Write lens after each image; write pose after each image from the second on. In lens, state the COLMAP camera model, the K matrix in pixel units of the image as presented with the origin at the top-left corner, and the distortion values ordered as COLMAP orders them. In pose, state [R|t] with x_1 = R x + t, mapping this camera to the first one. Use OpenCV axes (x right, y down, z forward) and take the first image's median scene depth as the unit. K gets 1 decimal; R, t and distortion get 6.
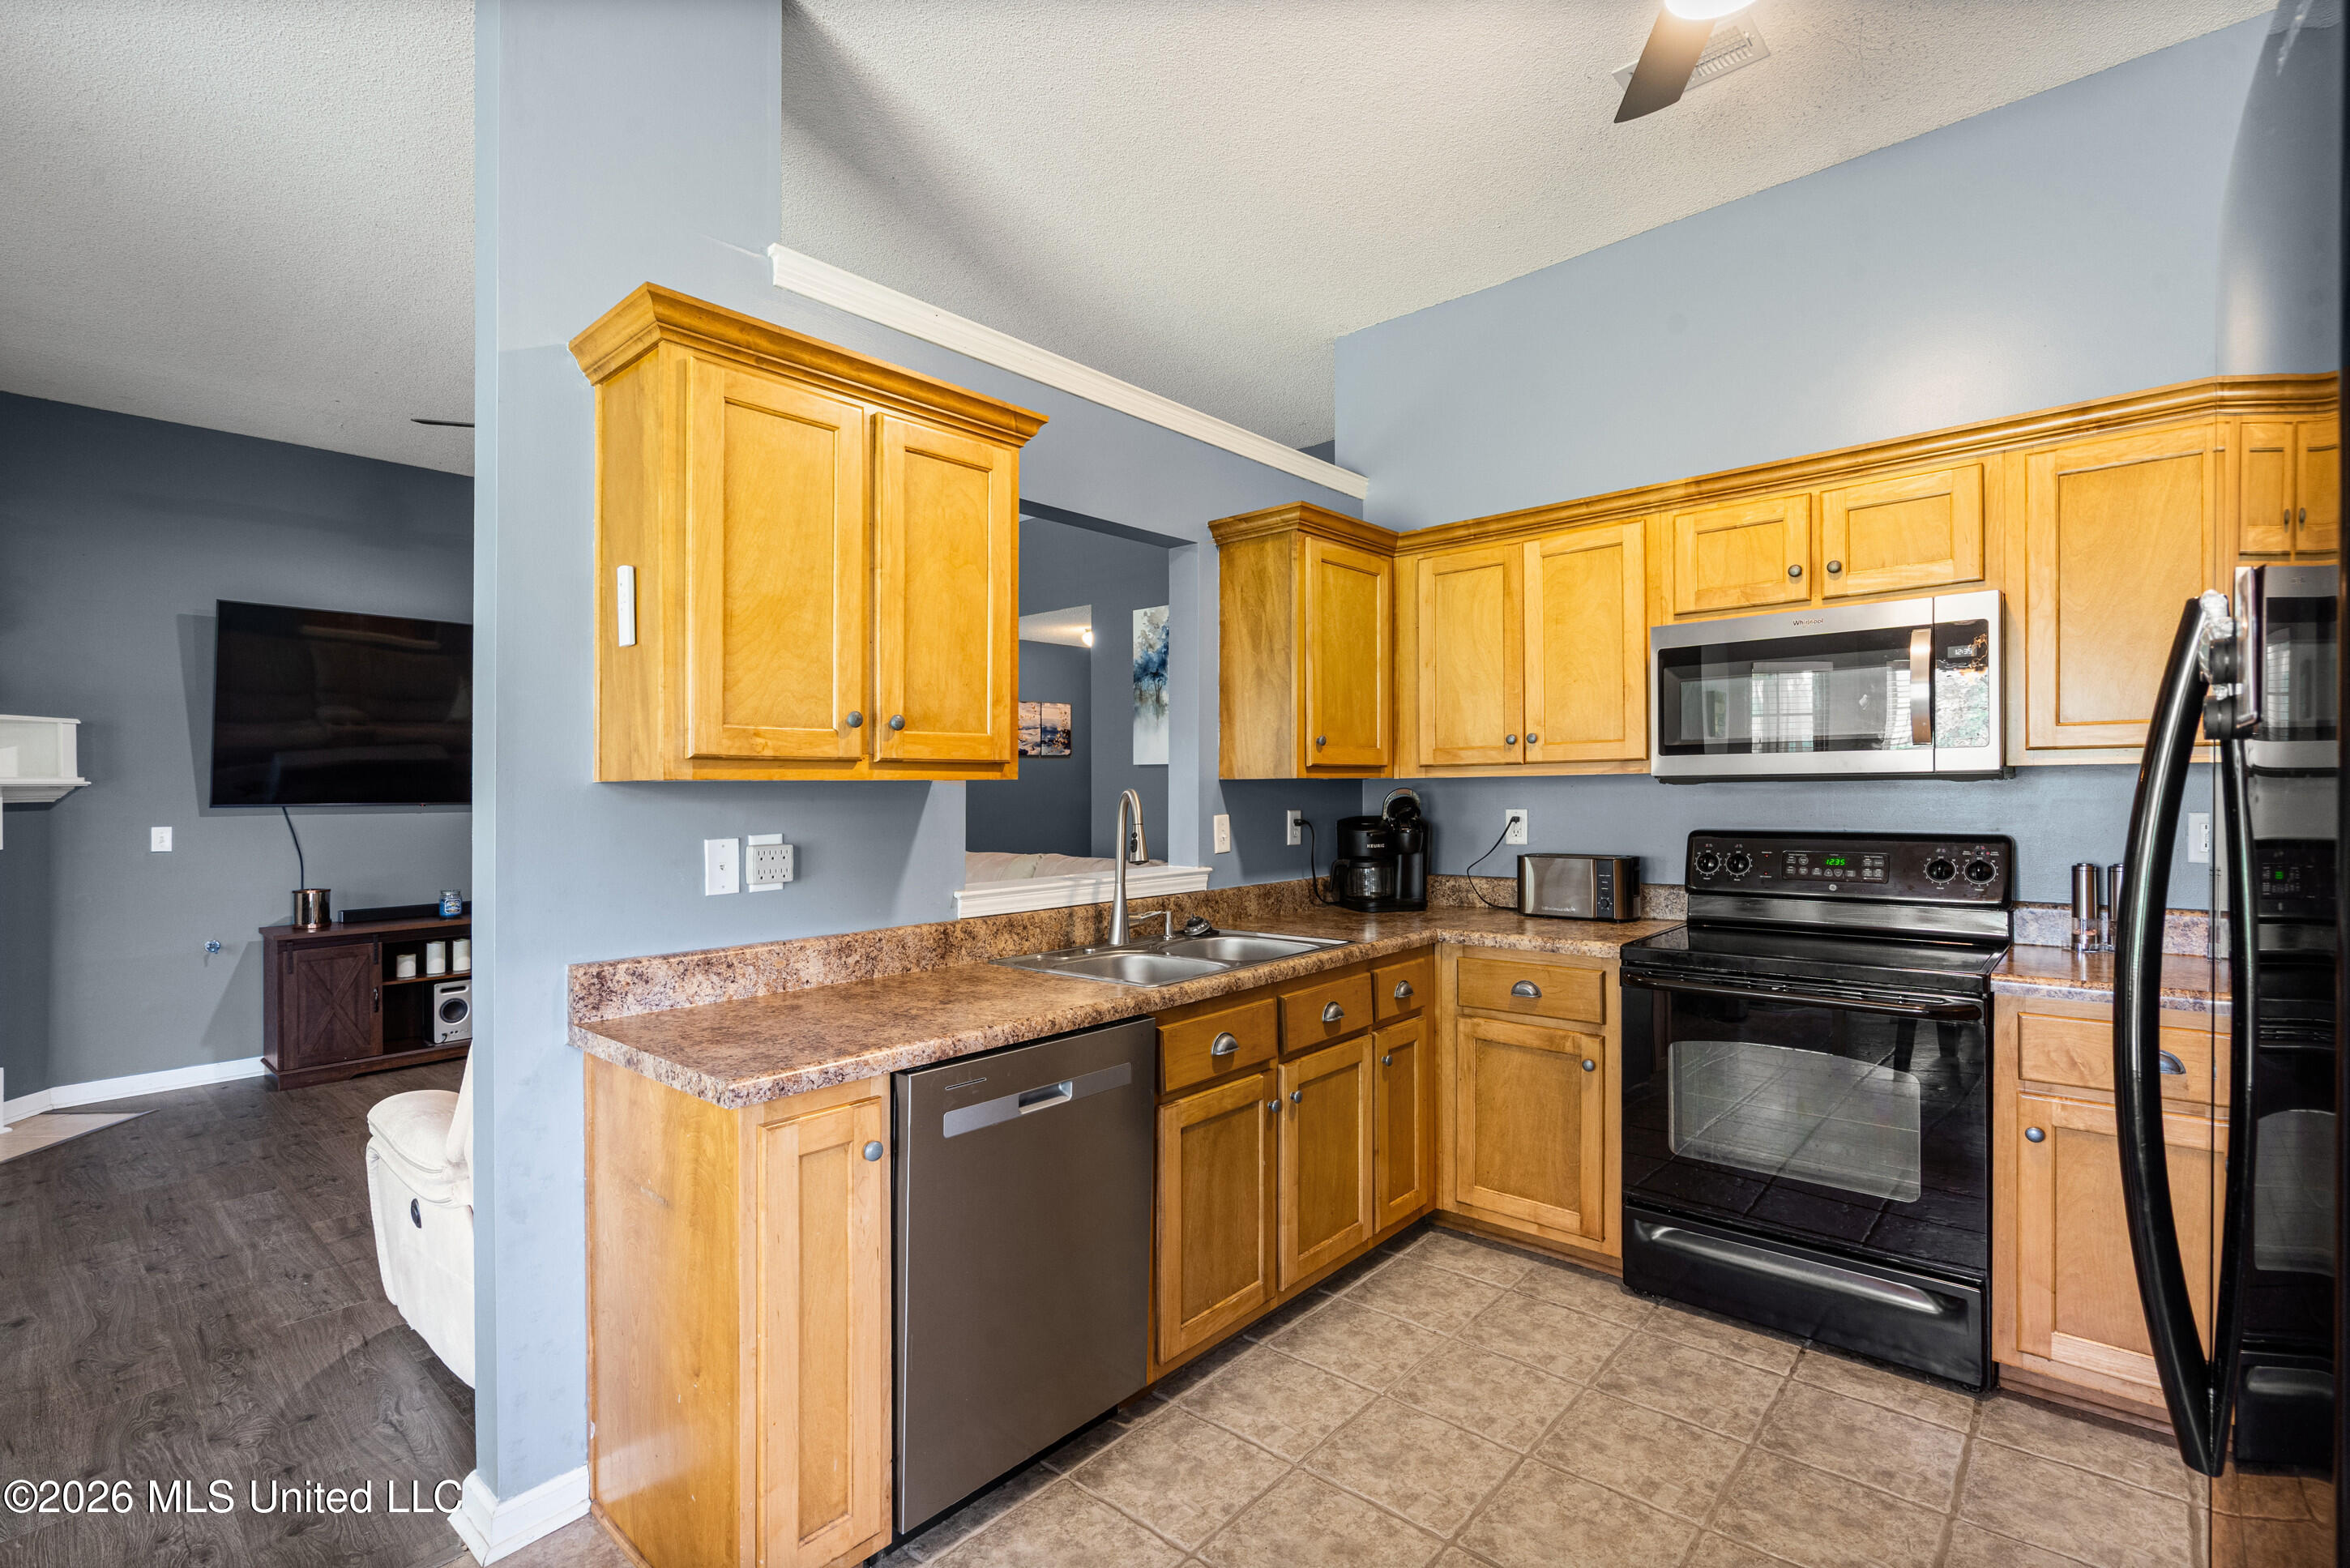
lens RADIAL K [[1059.9, 0, 1093.8], [0, 1059.9, 784.1], [0, 0, 1]] dist [0.000441, 0.000149]
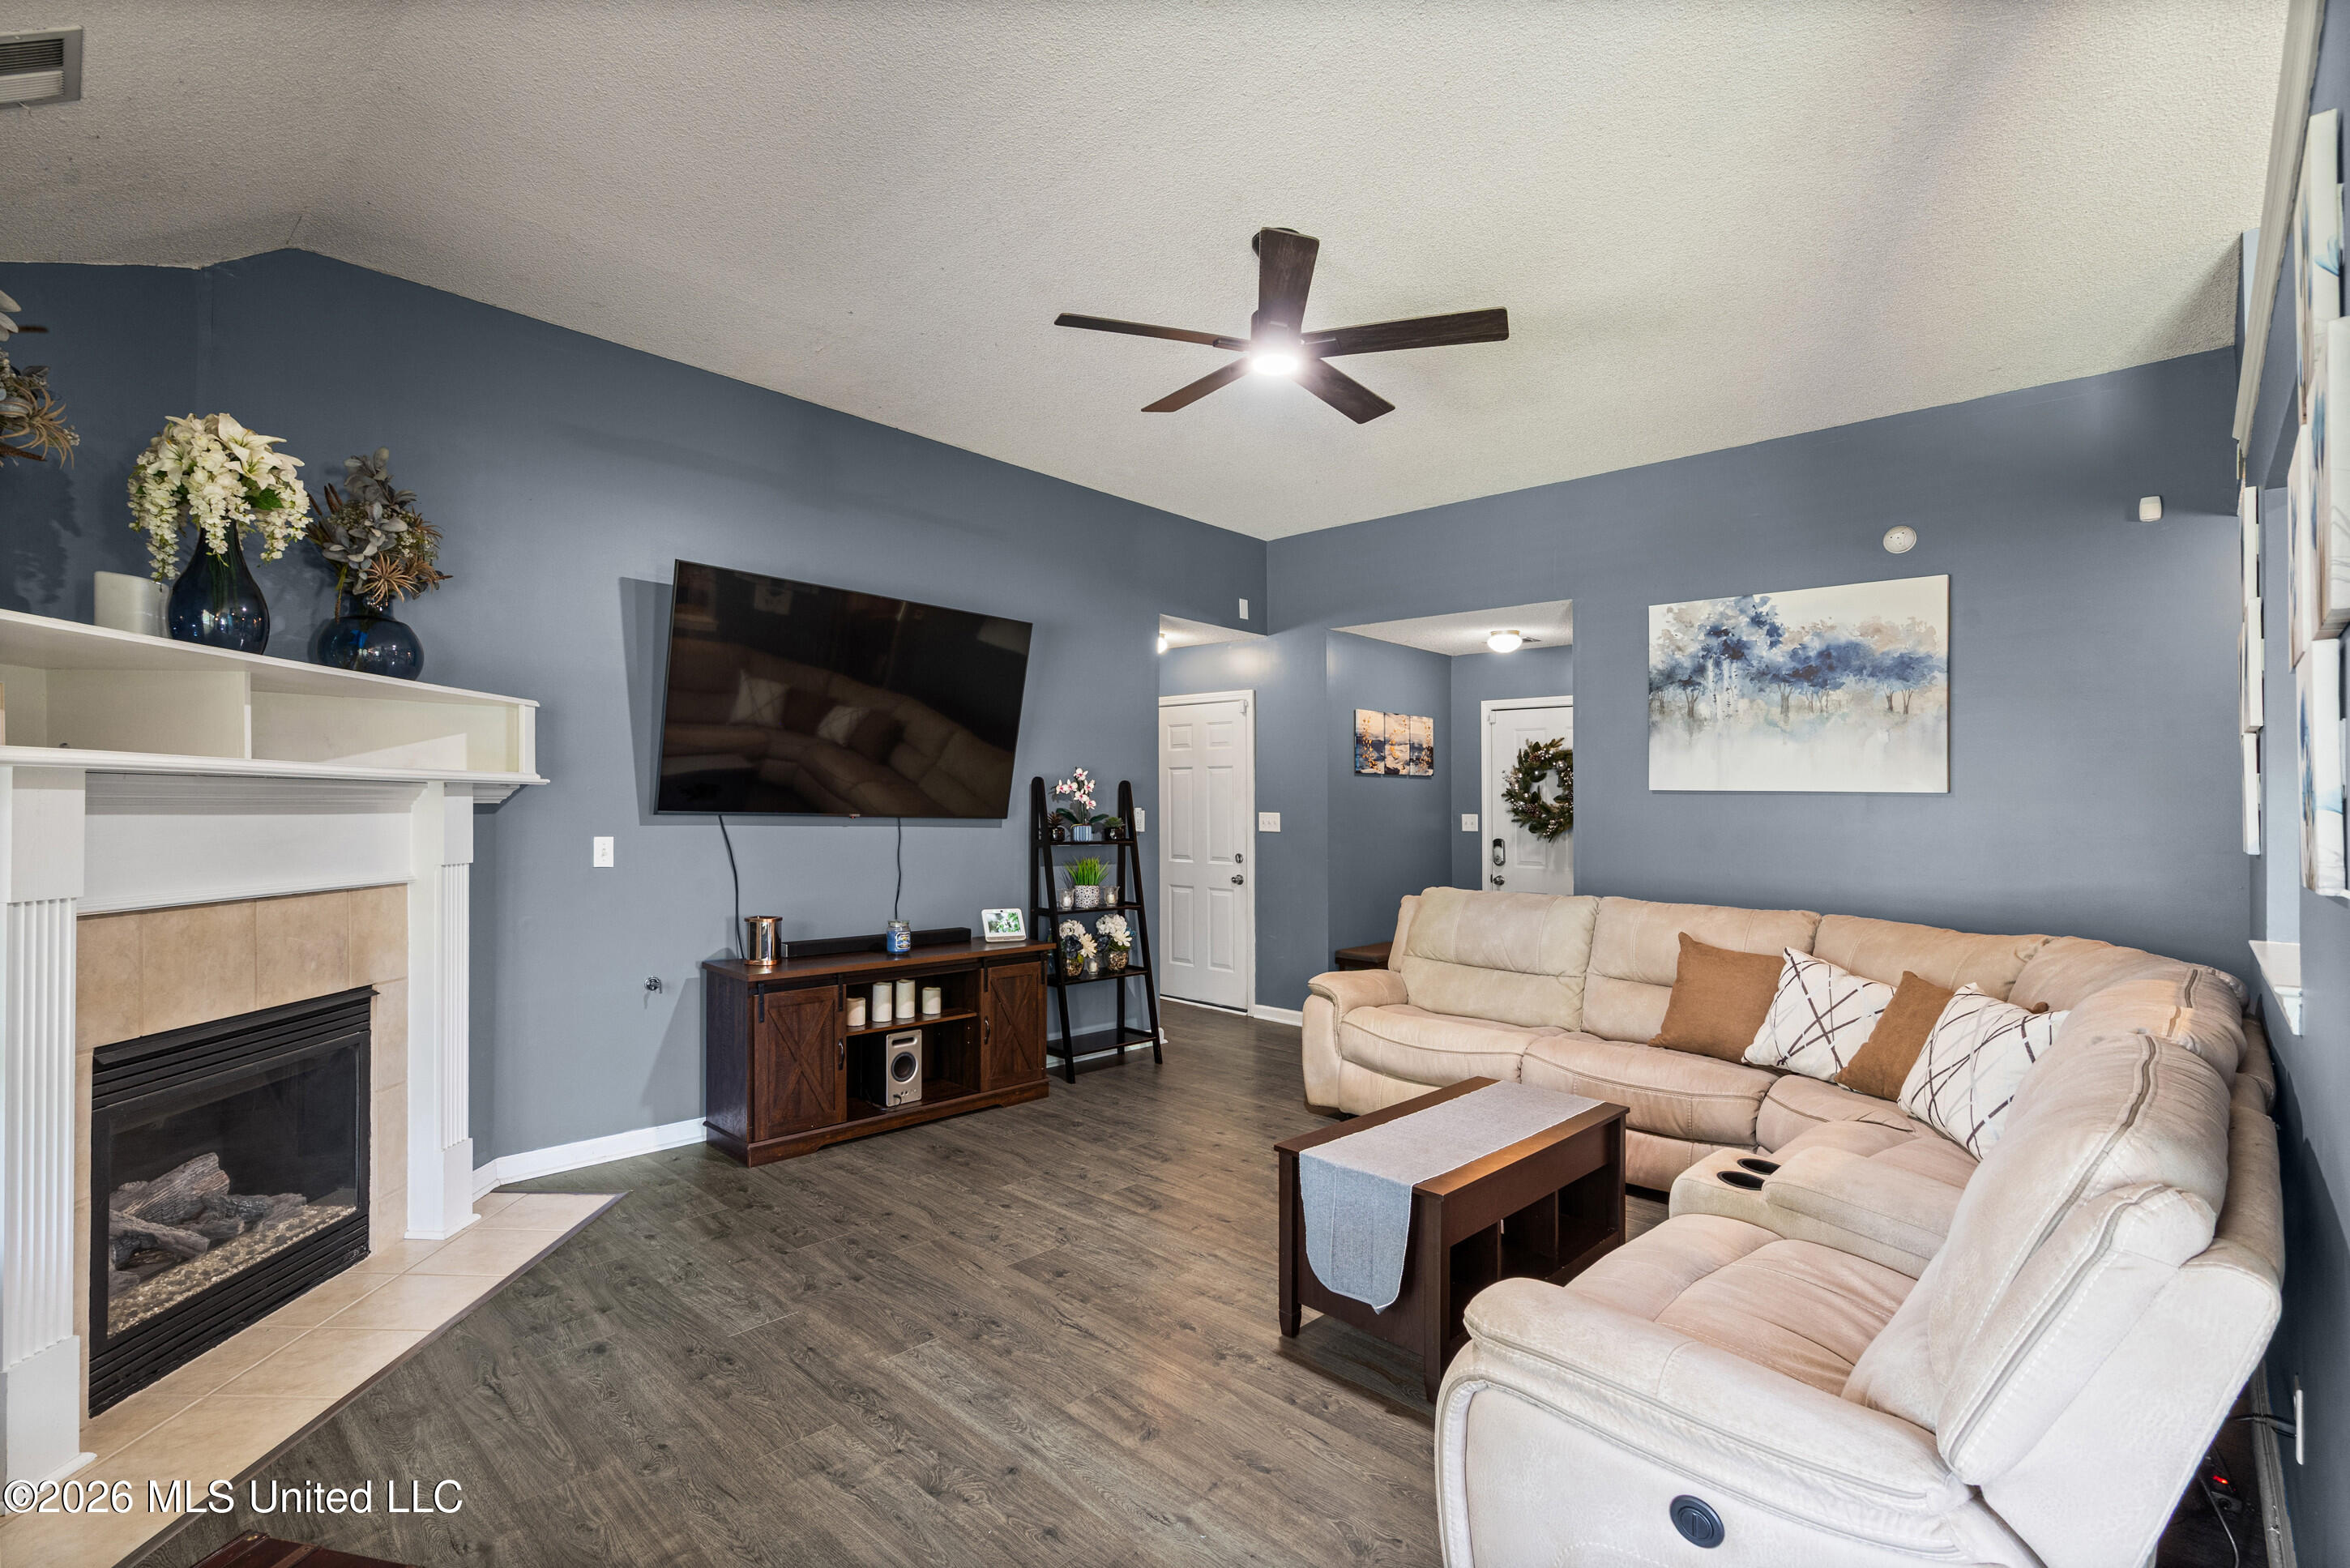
lens RADIAL K [[1074.2, 0, 1134.3], [0, 1074.2, 808.2], [0, 0, 1]] dist [-0.002931, -0.000184]
pose [[0.999416, 0.026424, -0.021664, -0.436436], [-0.026323, 0.999641, 0.004931, 0.003225], [0.021786, -0.004358, 0.999753, 0.176970]]
